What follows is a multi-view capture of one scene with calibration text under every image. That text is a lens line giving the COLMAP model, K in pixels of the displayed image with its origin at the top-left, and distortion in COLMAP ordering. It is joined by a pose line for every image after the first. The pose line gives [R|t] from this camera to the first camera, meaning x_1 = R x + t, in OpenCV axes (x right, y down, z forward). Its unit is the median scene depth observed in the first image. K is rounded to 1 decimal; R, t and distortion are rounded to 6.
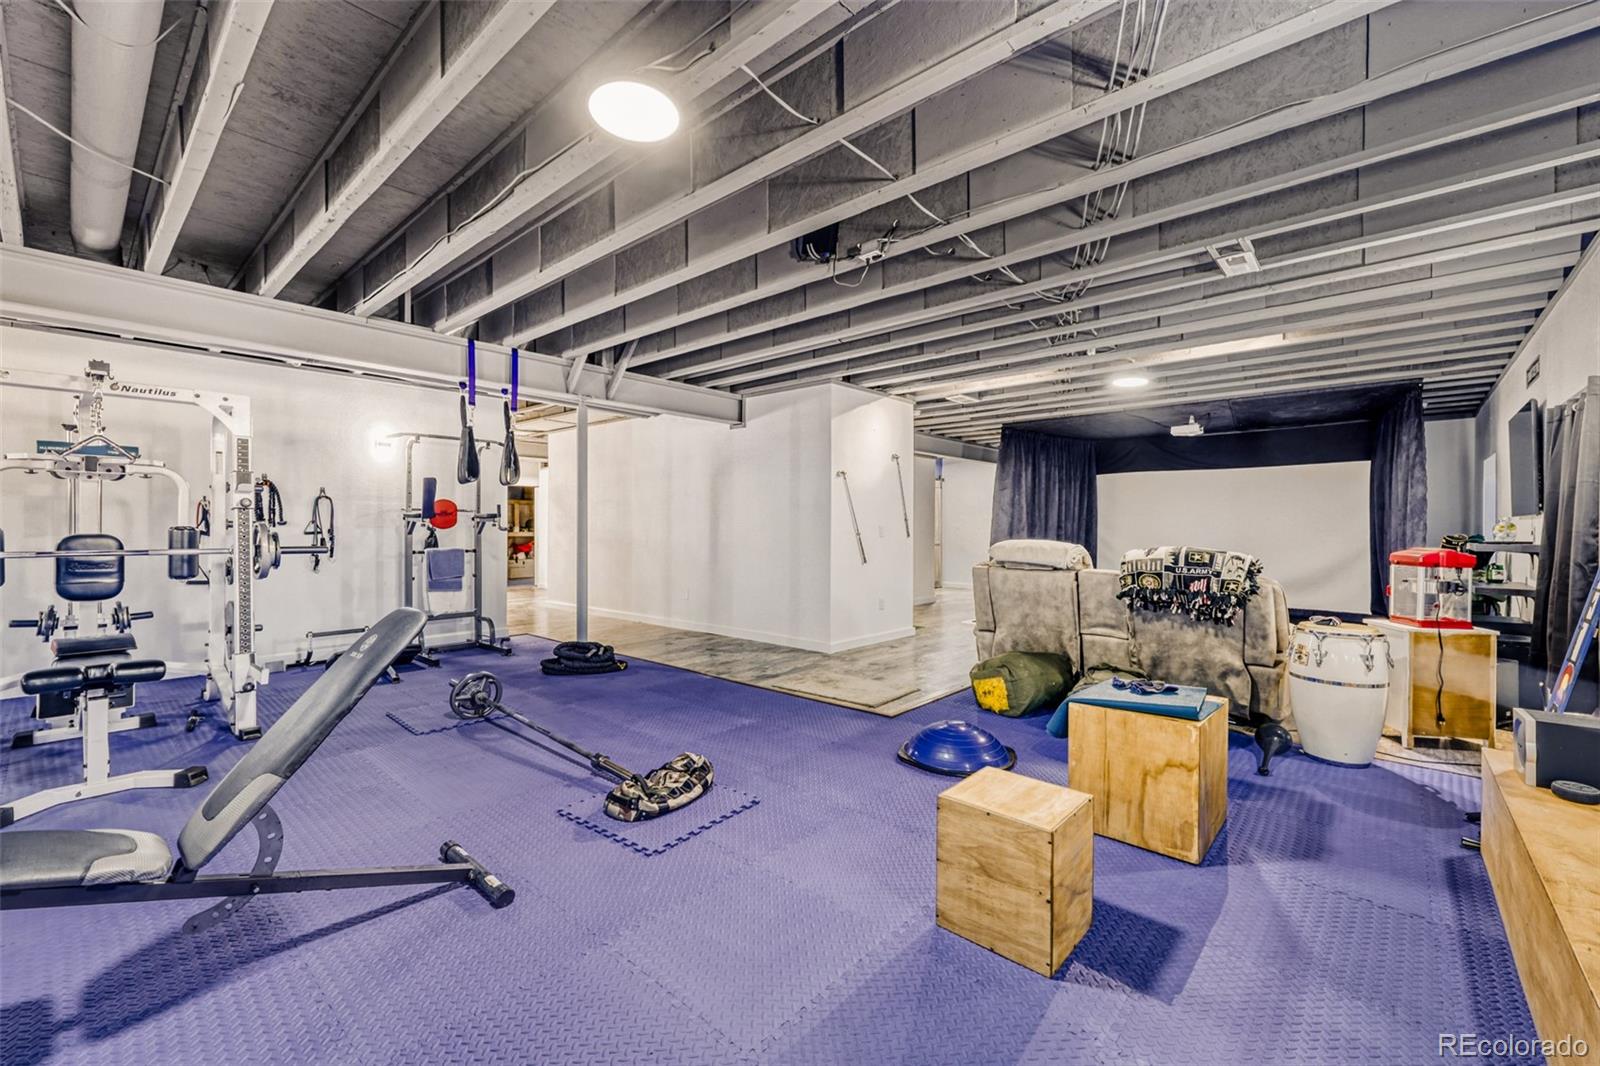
lens RADIAL K [[657.5, 0, 783.6], [0, 657.5, 520.1], [0, 0, 1]] dist [-0.003890, -0.000393]
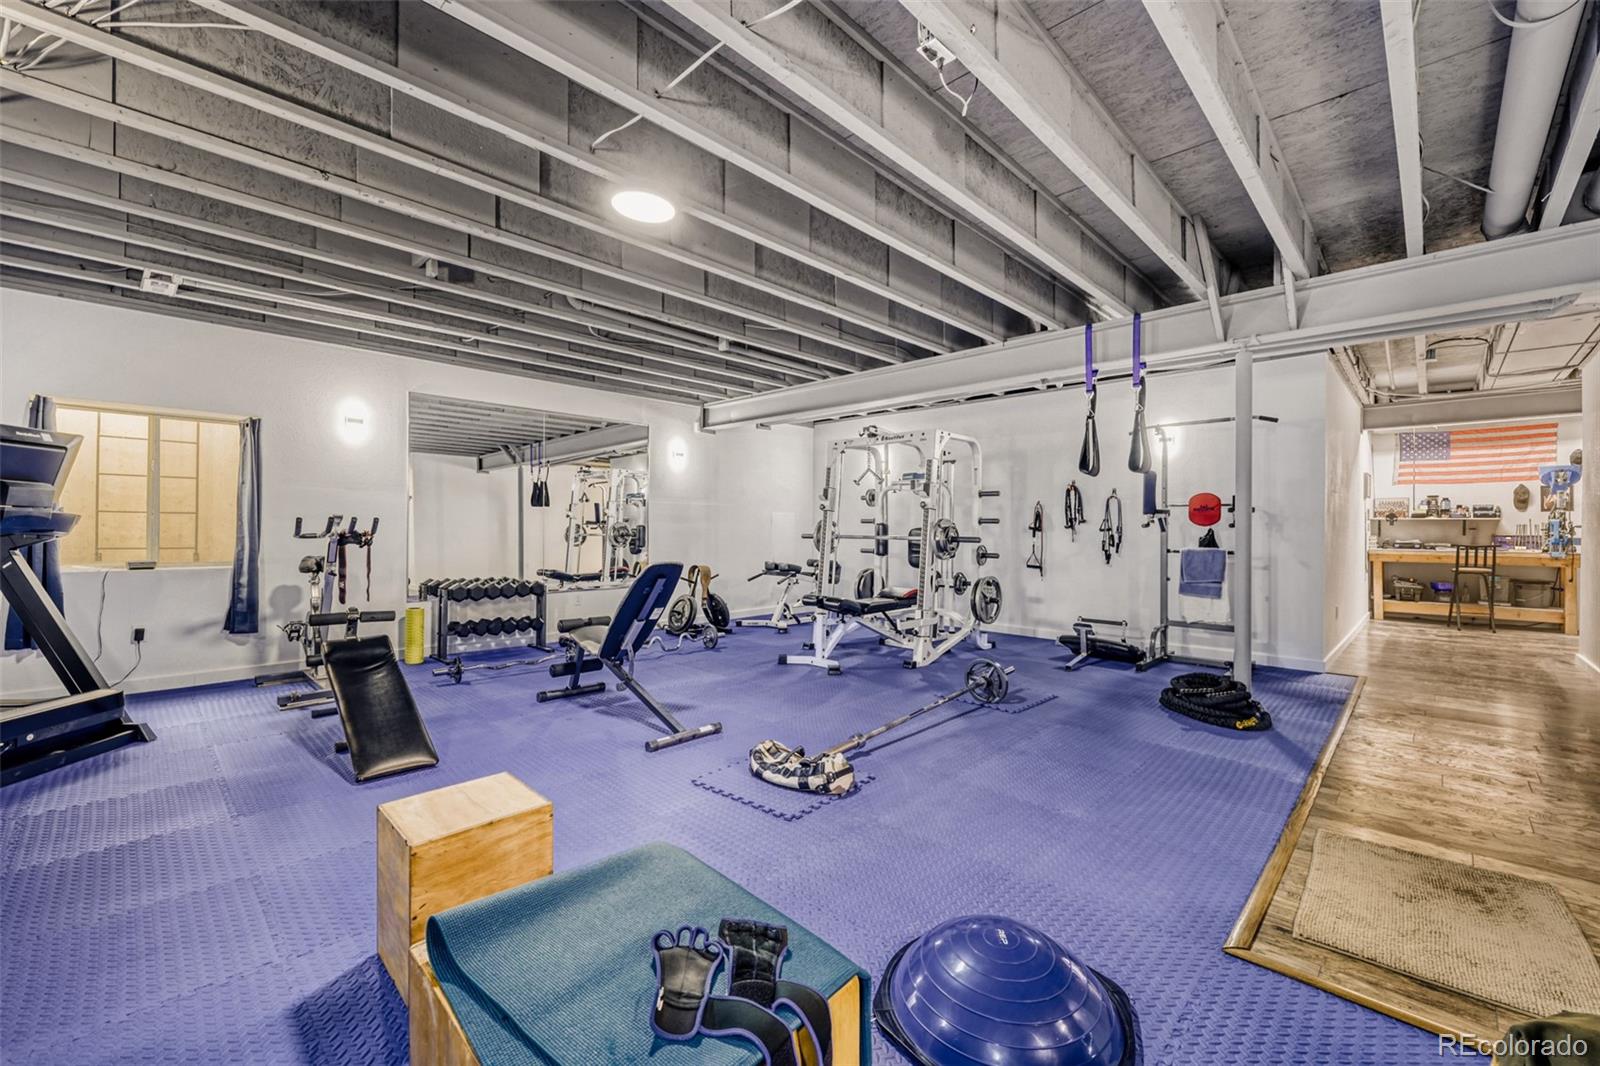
lens RADIAL K [[657.5, 0, 783.6], [0, 657.5, 520.1], [0, 0, 1]] dist [-0.003890, -0.000393]
pose [[-0.039011, -0.009055, -0.999198, 0.681786], [-0.001597, 0.999958, -0.009000, 0.022194], [0.999238, 0.001245, -0.039023, 0.812684]]
